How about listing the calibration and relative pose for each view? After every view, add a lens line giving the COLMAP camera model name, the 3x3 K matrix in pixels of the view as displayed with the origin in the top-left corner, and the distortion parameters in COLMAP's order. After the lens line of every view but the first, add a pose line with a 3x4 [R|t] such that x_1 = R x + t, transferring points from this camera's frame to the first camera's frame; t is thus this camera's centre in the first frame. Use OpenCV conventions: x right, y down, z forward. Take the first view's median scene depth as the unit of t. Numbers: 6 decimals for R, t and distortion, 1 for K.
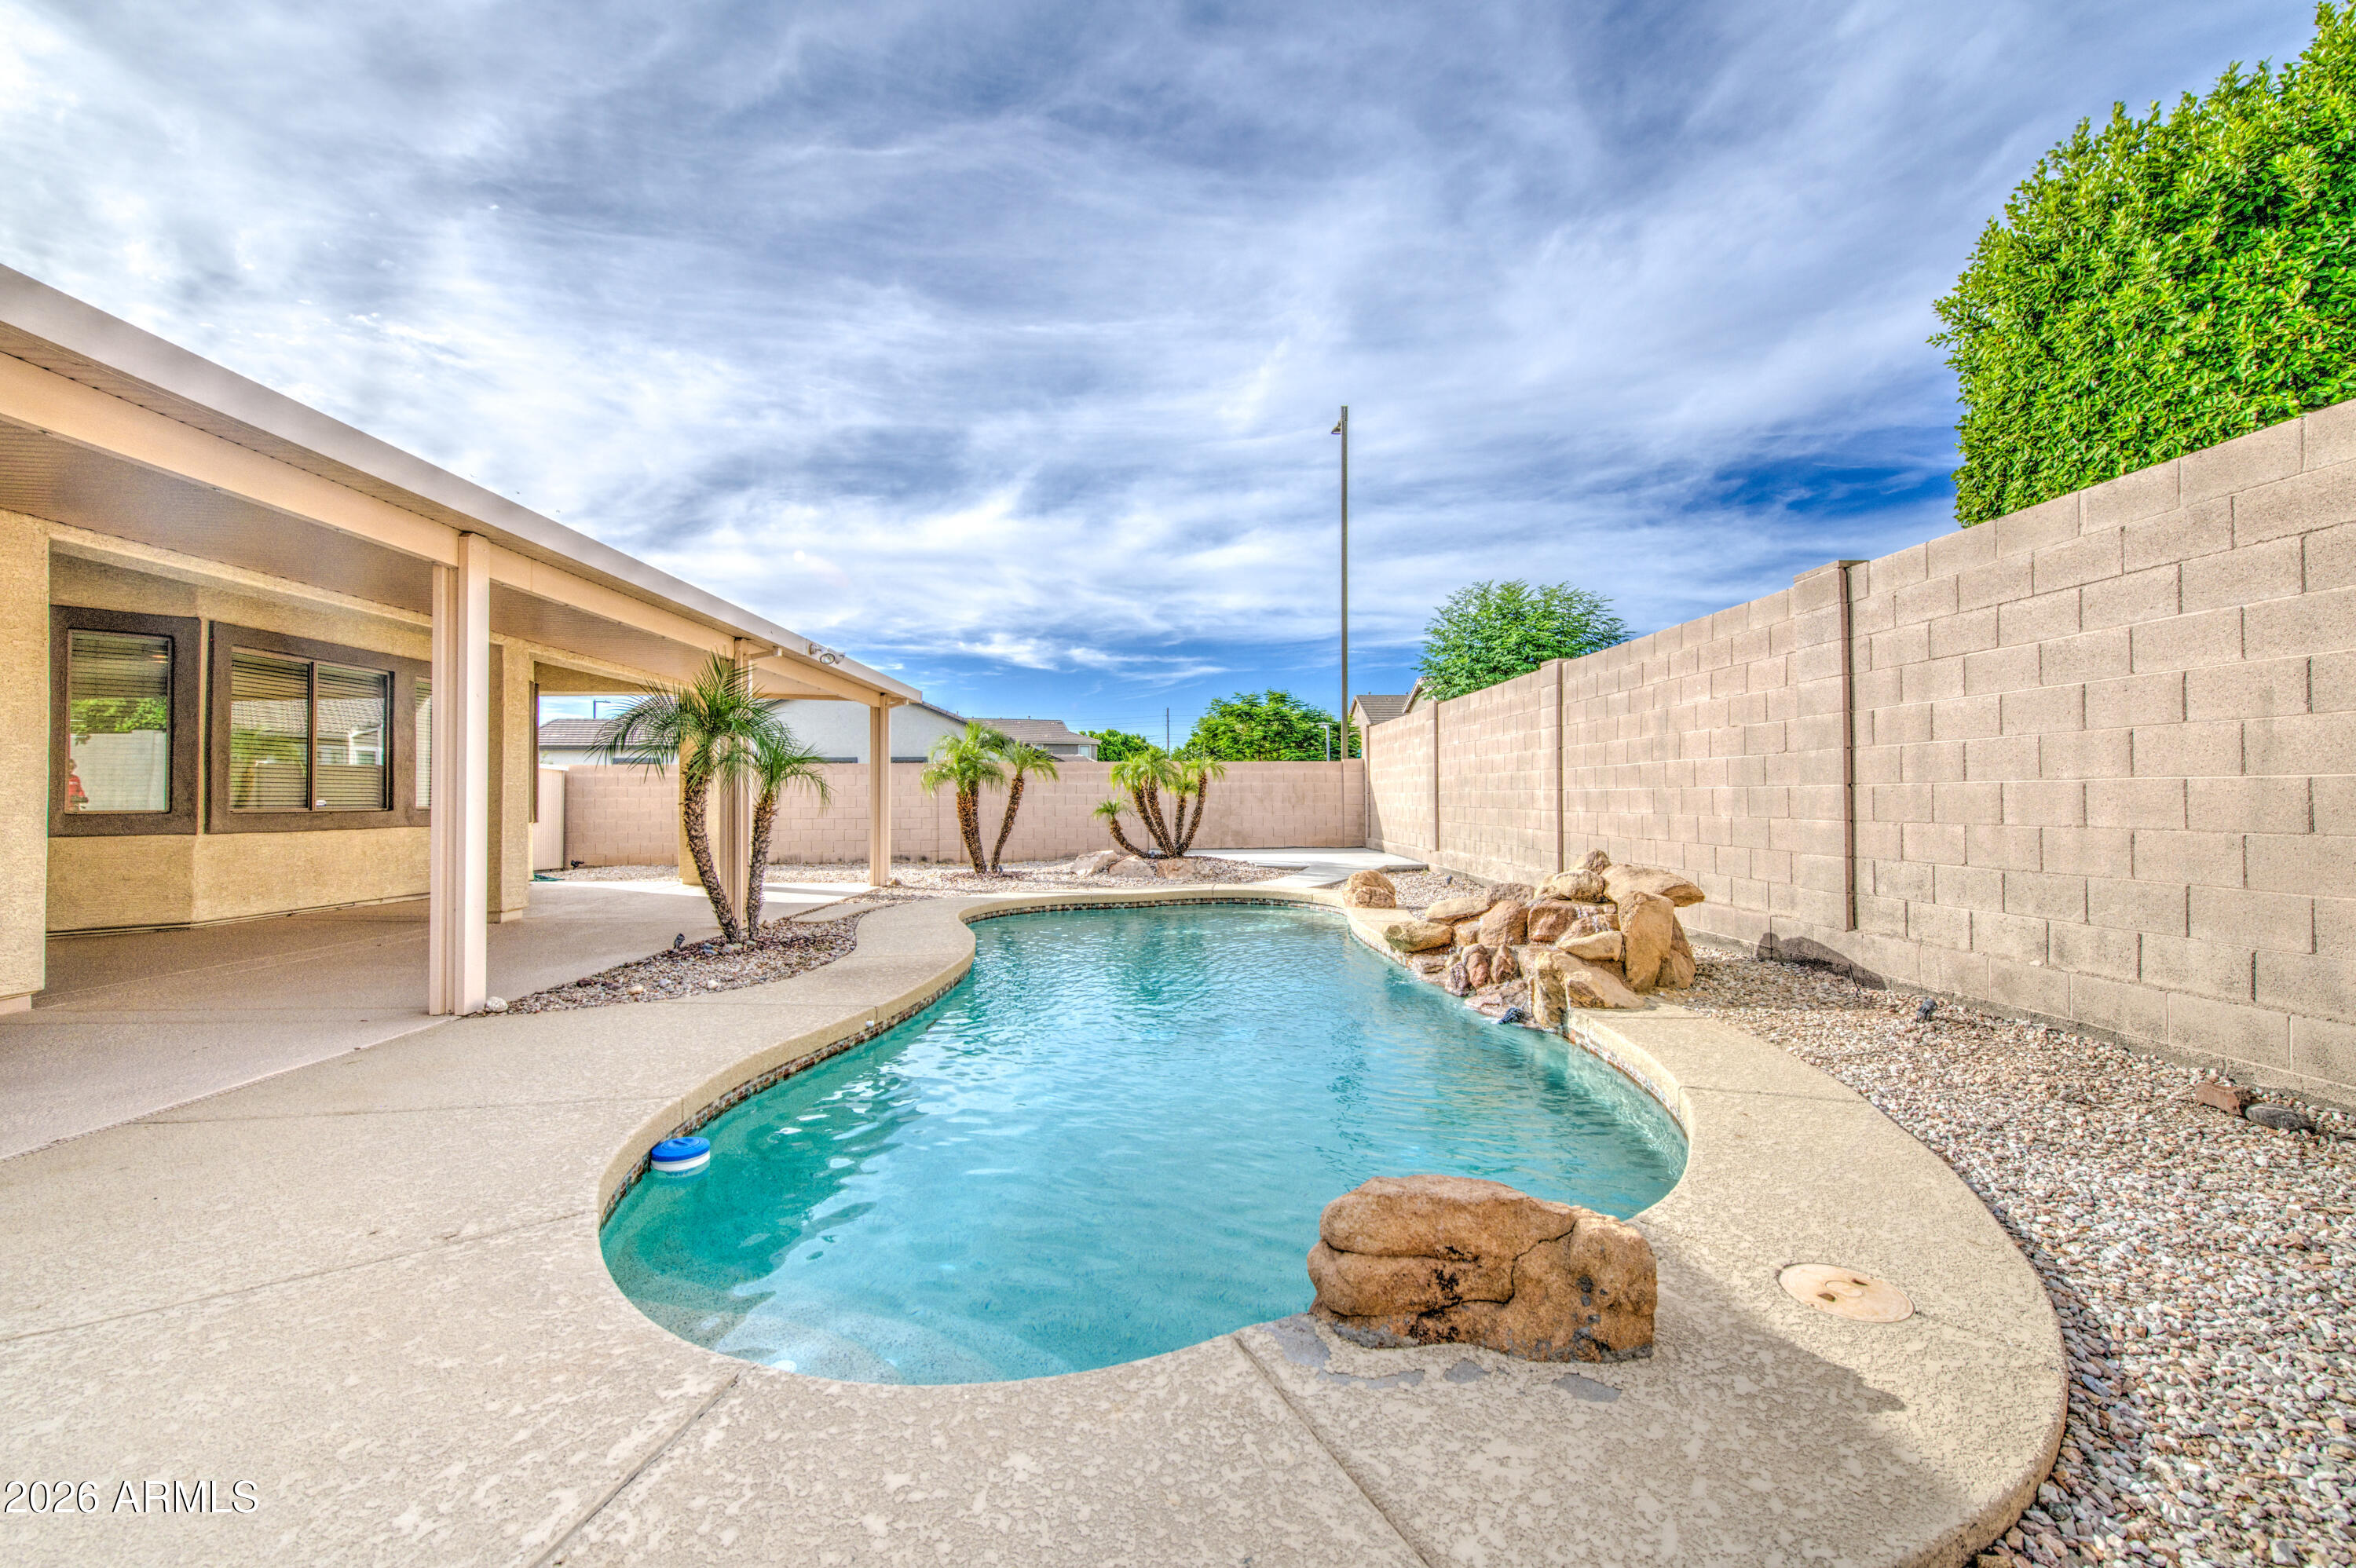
lens RADIAL K [[955.6, 0, 1201.1], [0, 955.6, 784.2], [0, 0, 1]] dist [0.001821, 0.000109]
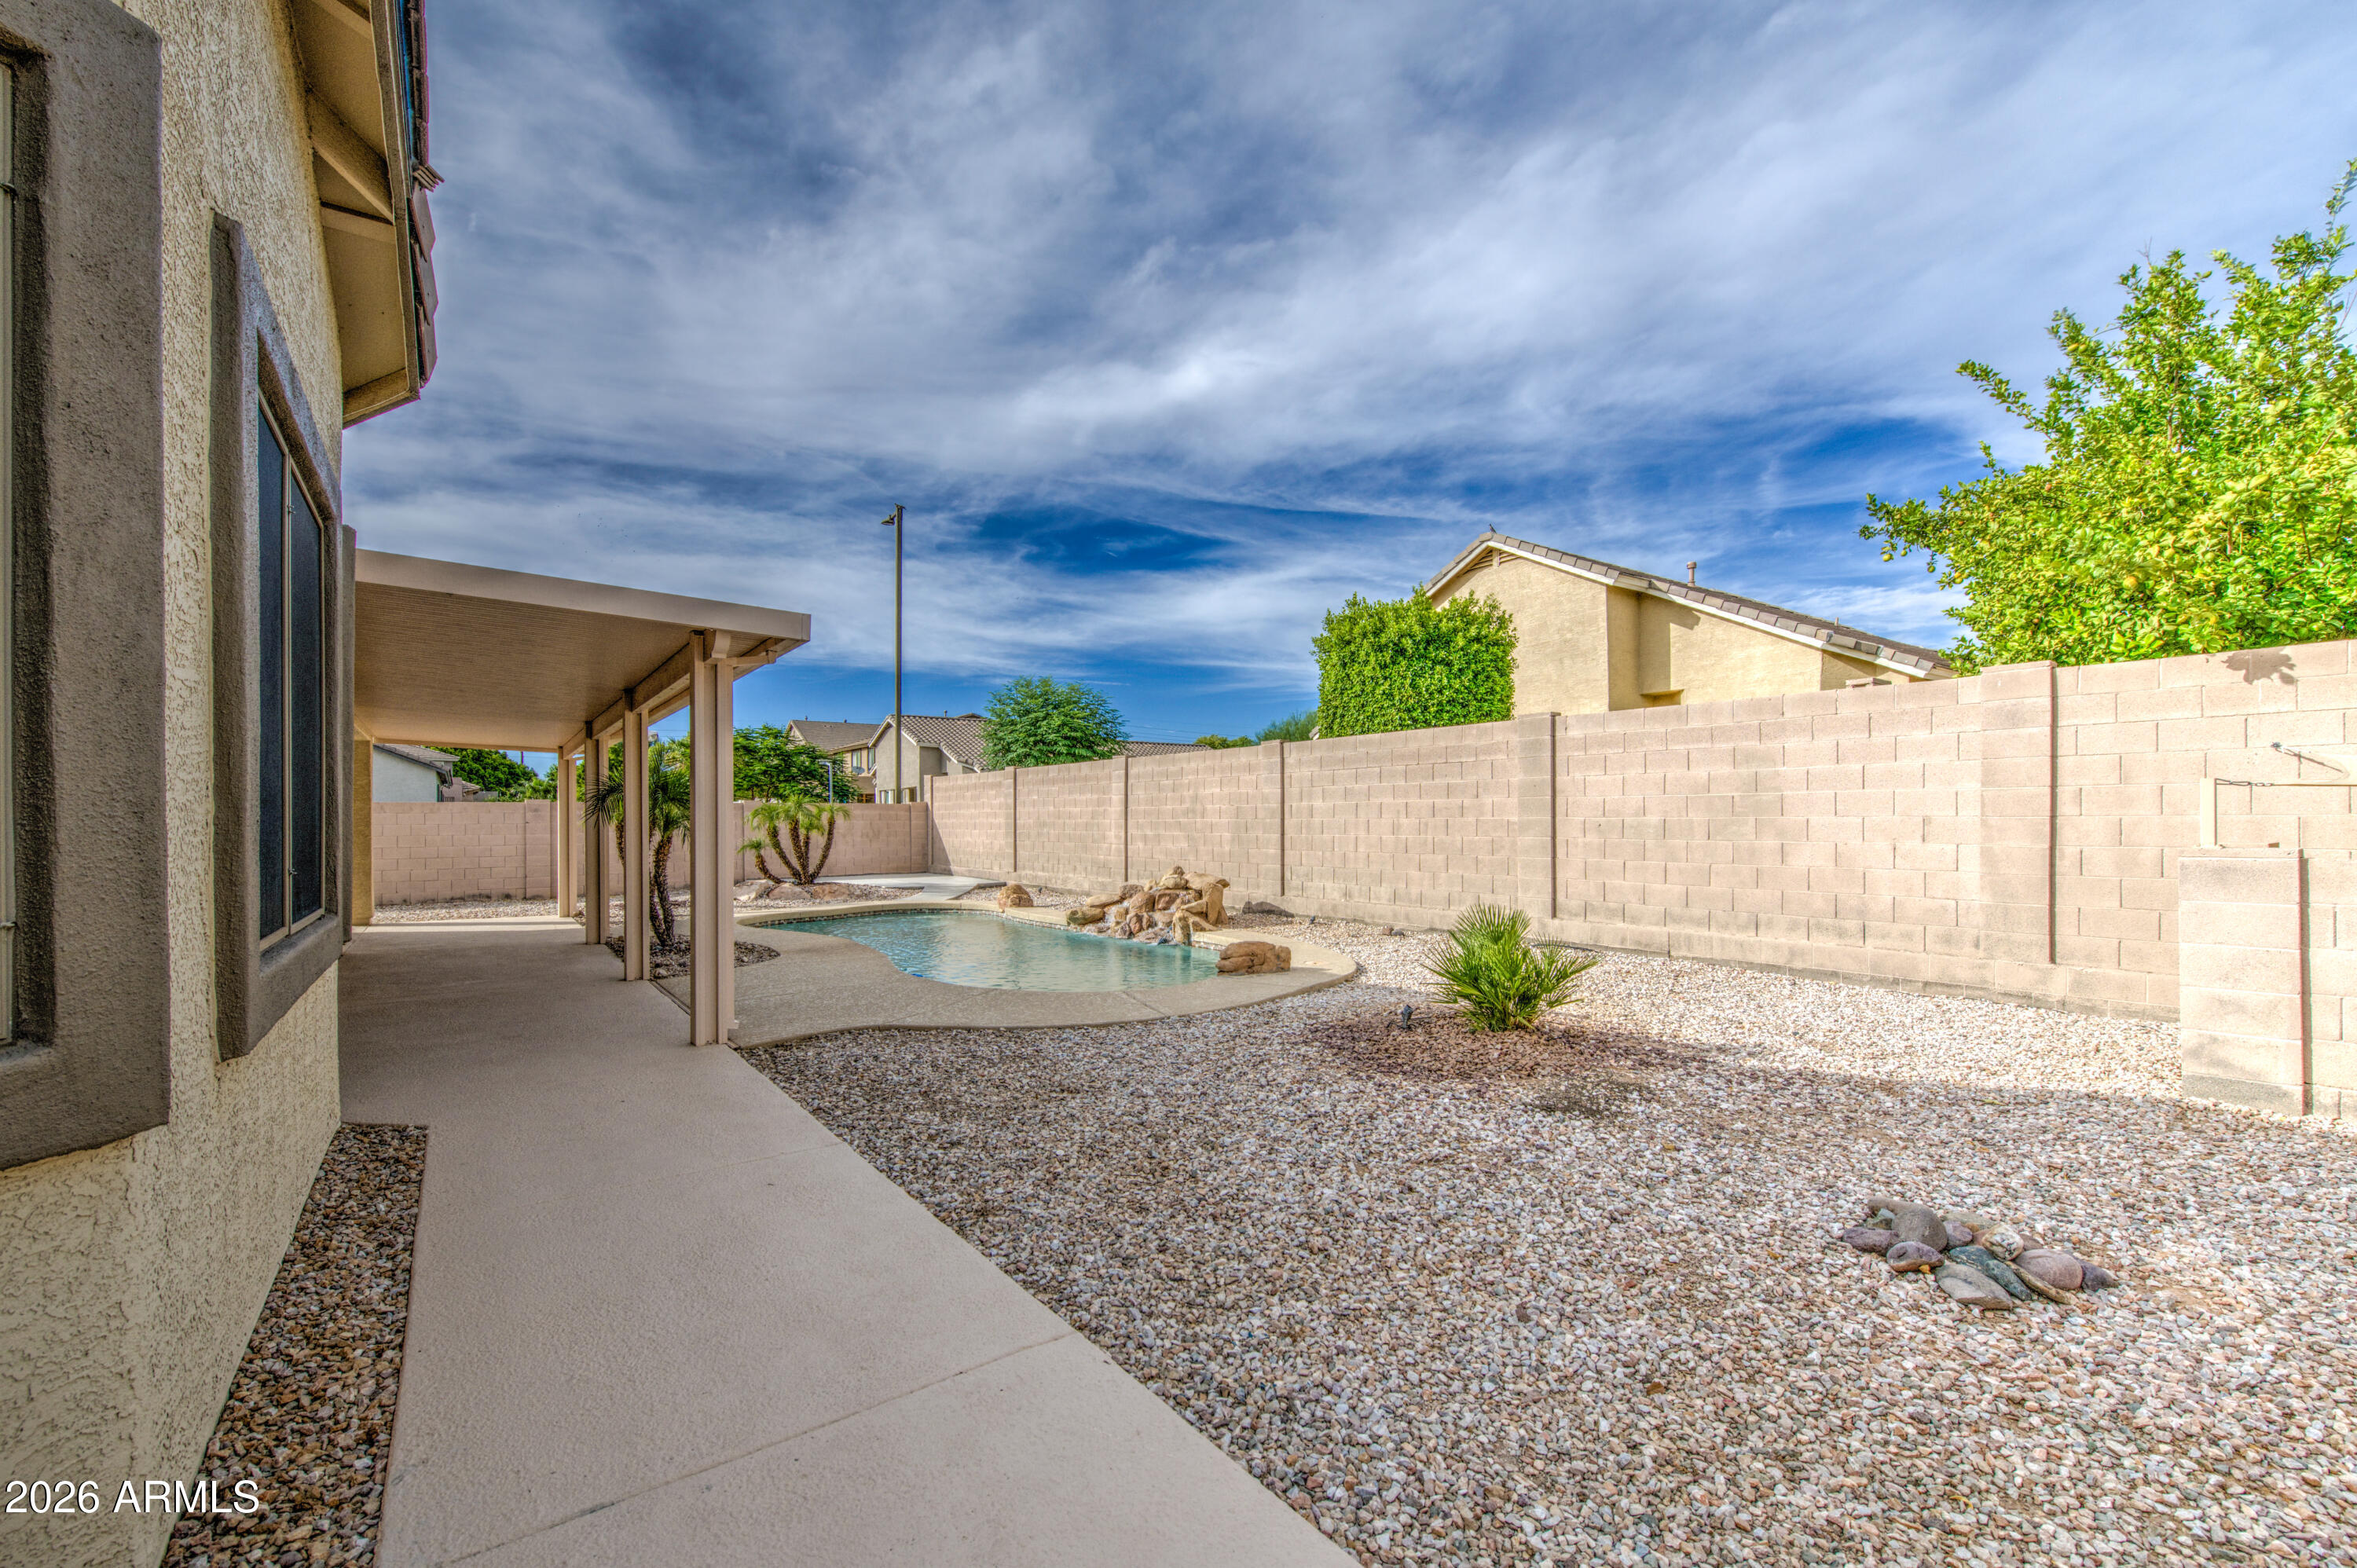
lens RADIAL K [[979.1, 0, 1182.7], [0, 979.1, 828.5], [0, 0, 1]] dist [0.000324, -0.000007]
pose [[0.835694, -0.005419, 0.549169, -0.843684], [-0.005807, 0.999808, 0.018701, -0.057310], [-0.549165, -0.018817, 0.835502, -0.874736]]
